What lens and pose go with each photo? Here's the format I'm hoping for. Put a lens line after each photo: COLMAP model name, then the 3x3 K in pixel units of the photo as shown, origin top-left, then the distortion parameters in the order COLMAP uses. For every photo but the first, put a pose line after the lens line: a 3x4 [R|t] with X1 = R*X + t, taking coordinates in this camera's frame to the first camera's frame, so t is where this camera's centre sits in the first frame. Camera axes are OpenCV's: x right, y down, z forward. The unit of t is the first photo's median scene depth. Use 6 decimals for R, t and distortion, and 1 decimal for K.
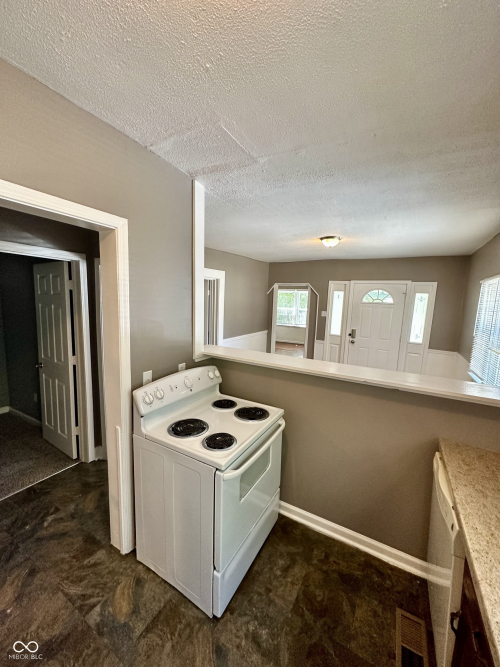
lens RADIAL K [[265.4, 0, 250.9], [0, 265.4, 332.0], [0, 0, 1]] dist [0.001535, -0.000520]
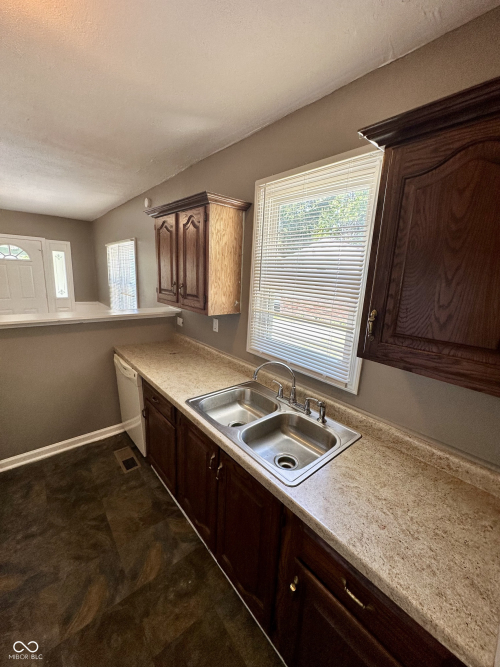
lens RADIAL K [[265.4, 0, 250.9], [0, 265.4, 332.0], [0, 0, 1]] dist [0.001535, -0.000520]
pose [[0.341226, -0.223985, 0.912905, -0.403887], [0.083594, 0.974578, 0.207871, 0.041792], [-0.936257, 0.005382, 0.351275, -0.306133]]
